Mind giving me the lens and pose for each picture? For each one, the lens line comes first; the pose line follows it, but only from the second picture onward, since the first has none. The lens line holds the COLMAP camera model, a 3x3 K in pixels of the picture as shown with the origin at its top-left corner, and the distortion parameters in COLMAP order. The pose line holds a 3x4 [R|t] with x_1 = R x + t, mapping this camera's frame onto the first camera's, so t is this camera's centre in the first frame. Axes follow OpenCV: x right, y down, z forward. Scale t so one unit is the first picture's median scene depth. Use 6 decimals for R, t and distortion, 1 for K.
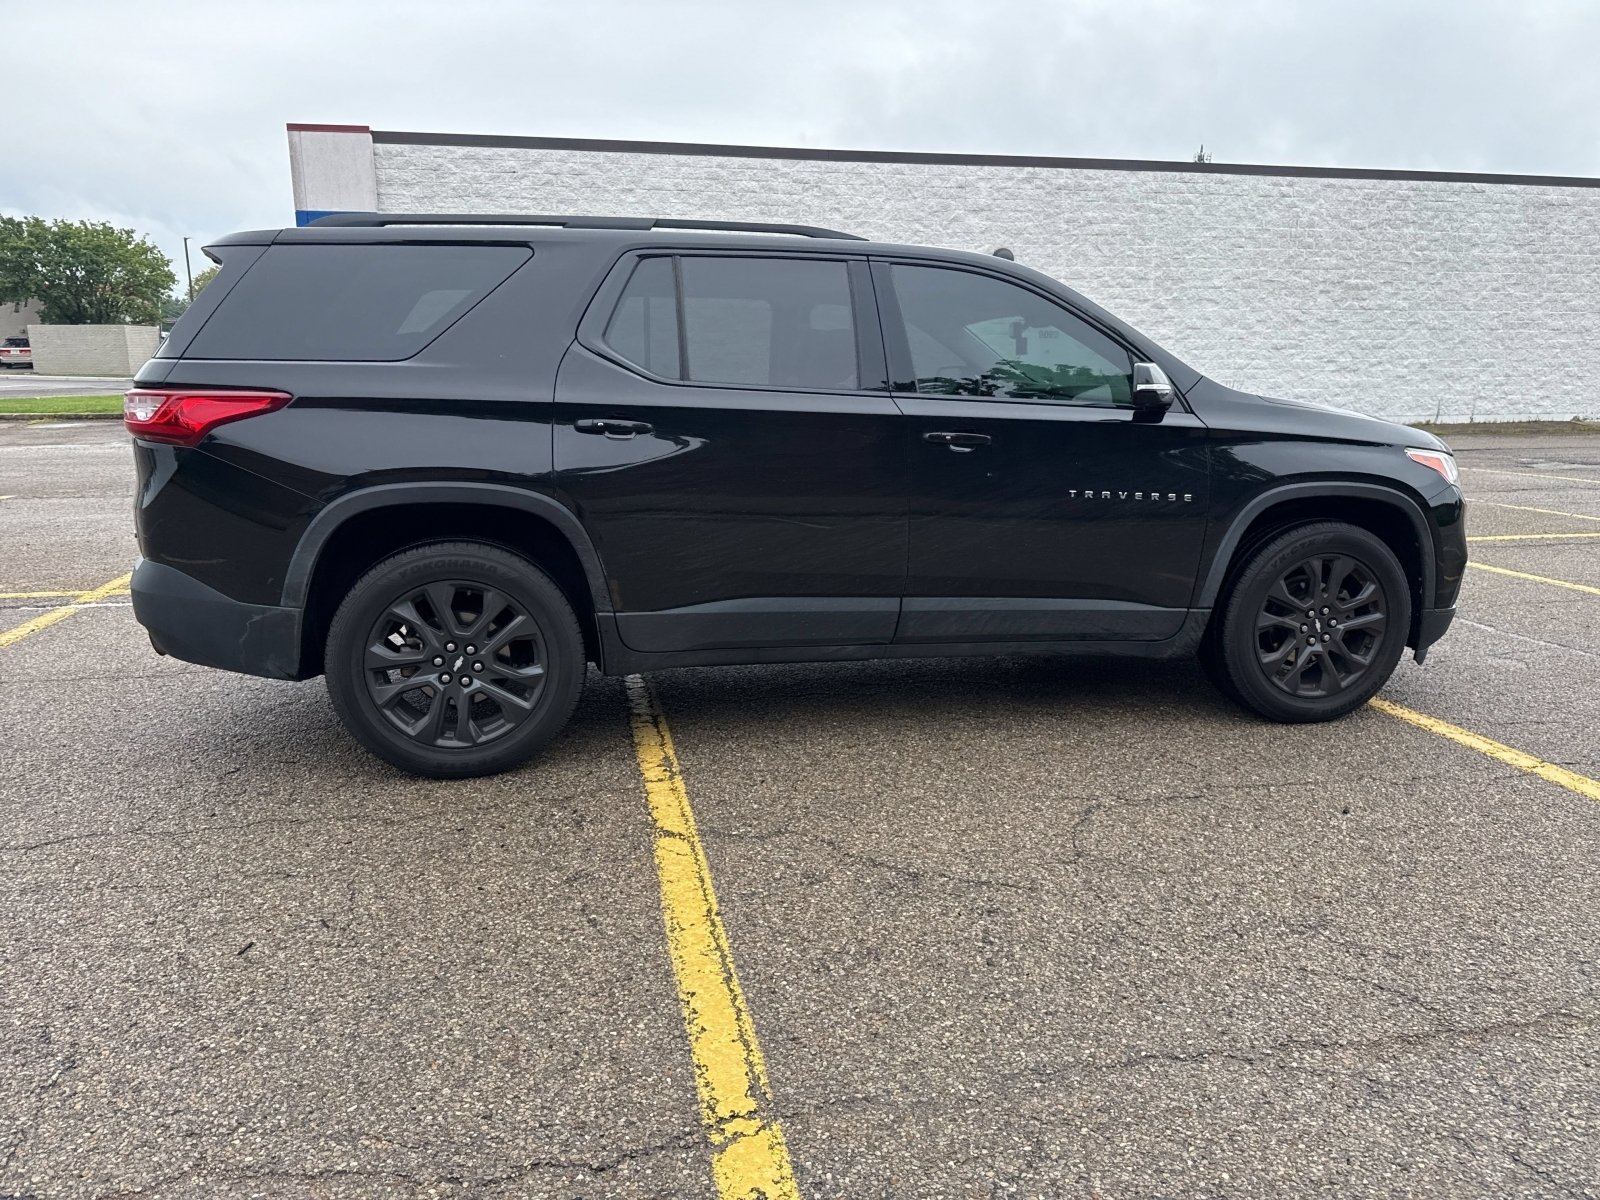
lens RADIAL K [[1121.7, 0, 797.9], [0, 1121.7, 603.1], [0, 0, 1]] dist [0.026610, -0.030249]
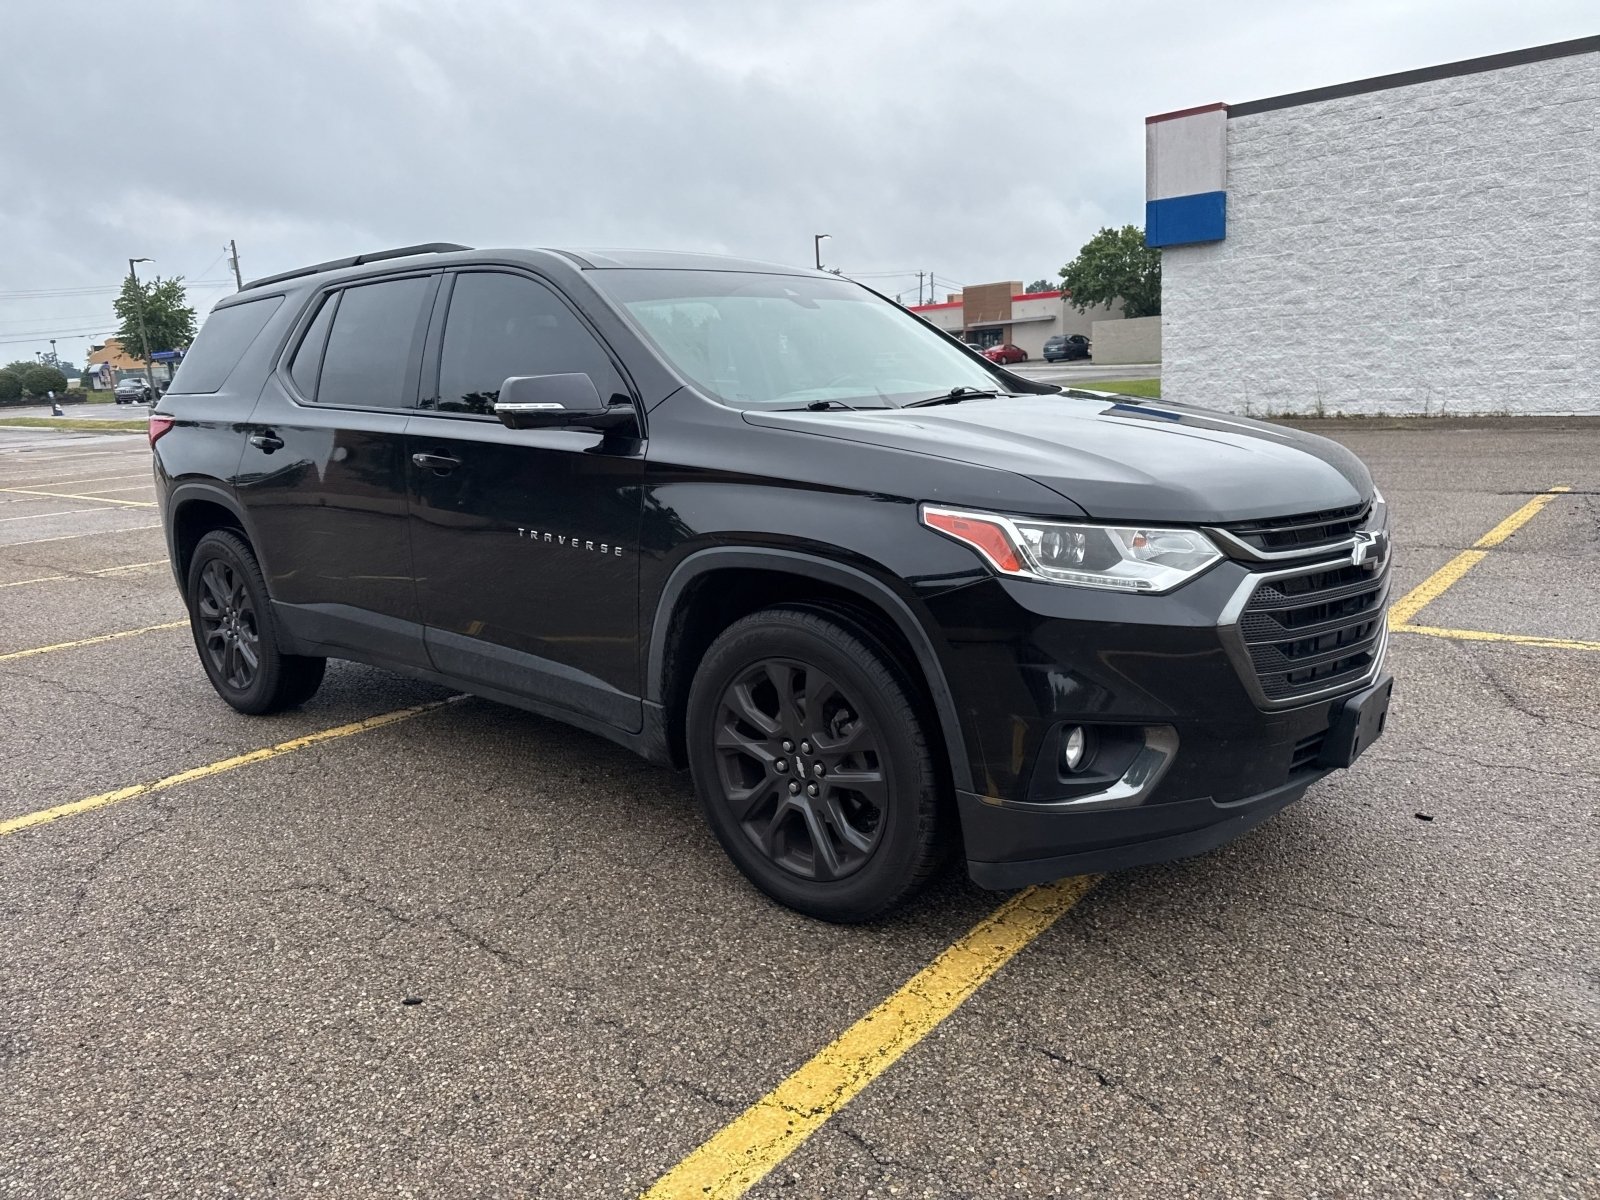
lens RADIAL K [[1121.7, 0, 788.8], [0, 1121.7, 590.9], [0, 0, 1]] dist [0.026610, -0.030249]
pose [[0.610918, 0.120415, -0.782483, 1.026654], [-0.113564, 0.991473, 0.063911, -0.129868], [0.783507, 0.049818, 0.619383, 0.646385]]
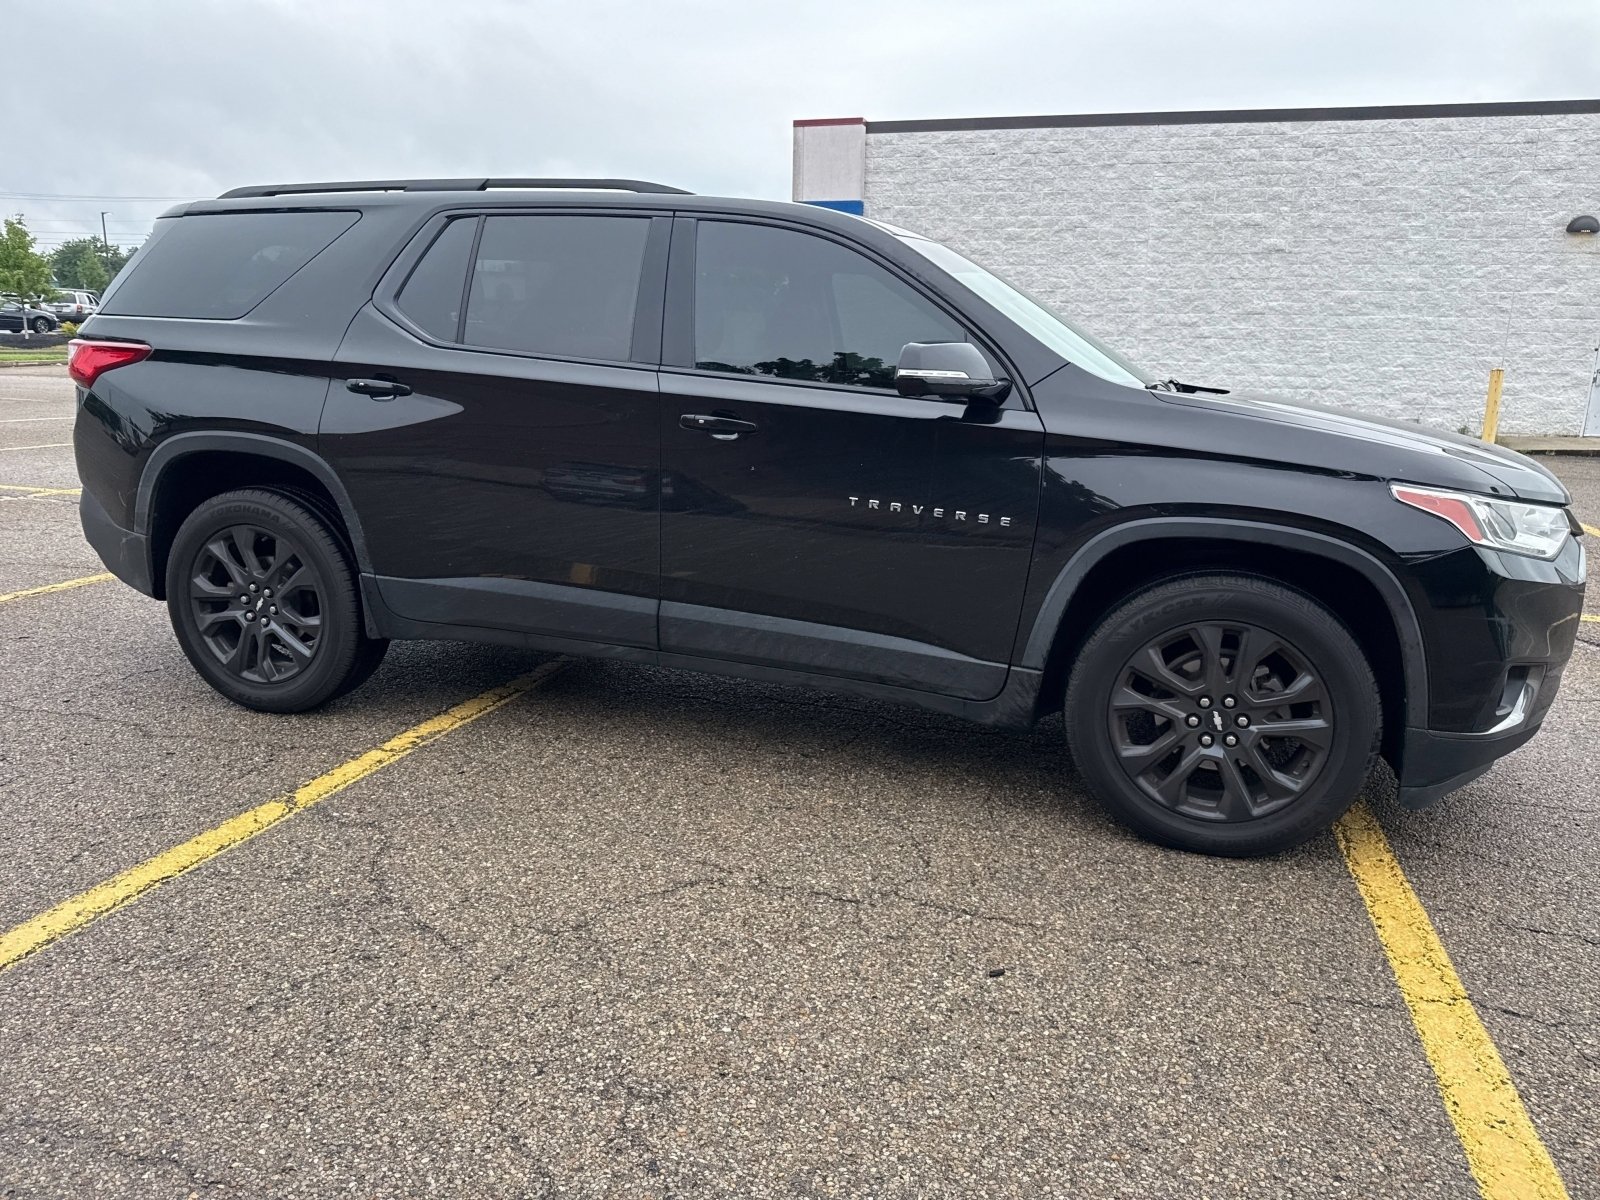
lens RADIAL K [[1121.7, 0, 801.1], [0, 1121.7, 593.6], [0, 0, 1]] dist [0.026610, -0.030249]
pose [[0.875142, 0.128828, -0.466400, 0.600305], [-0.127203, 0.991255, 0.035122, -0.054960], [0.466846, 0.028591, 0.883876, 0.273578]]
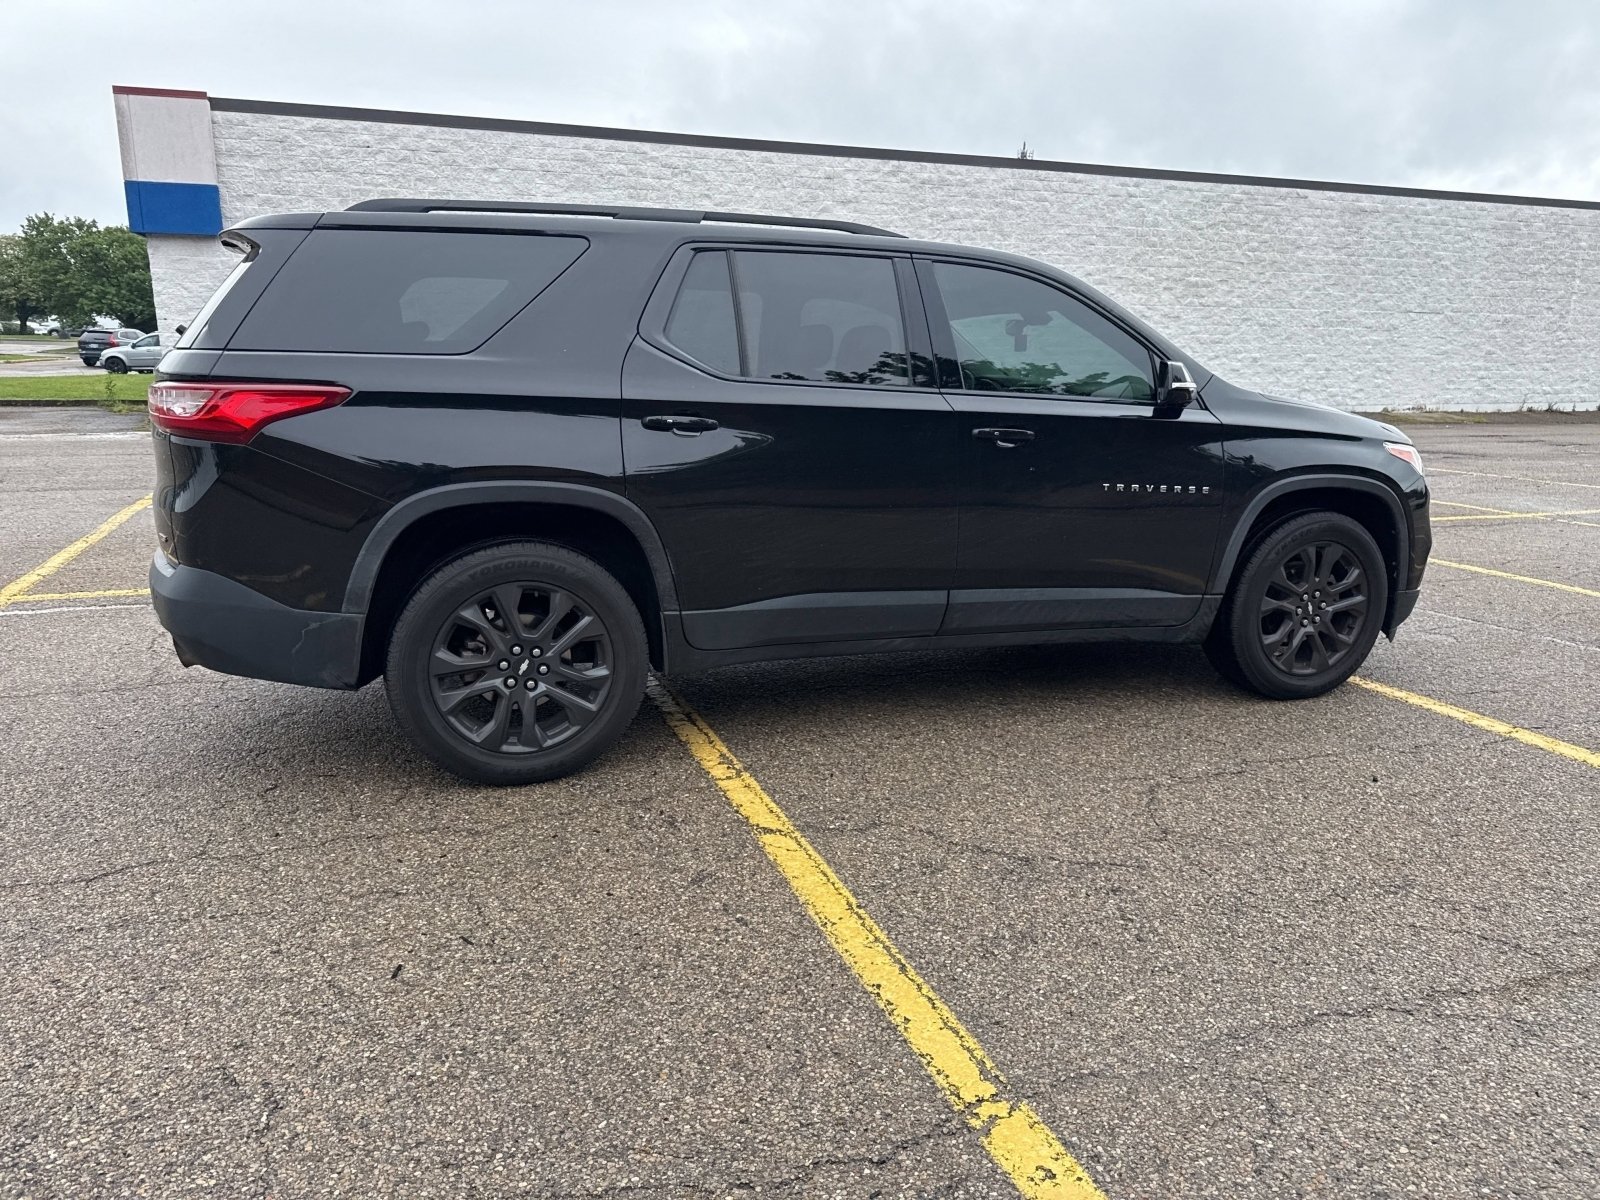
lens RADIAL K [[1121.7, 0, 796.7], [0, 1121.7, 610.9], [0, 0, 1]] dist [0.026610, -0.030249]
pose [[0.989921, -0.022054, 0.139895, -0.188675], [0.019647, 0.999635, 0.018564, -0.007641], [-0.140253, -0.015628, 0.989992, 0.005640]]
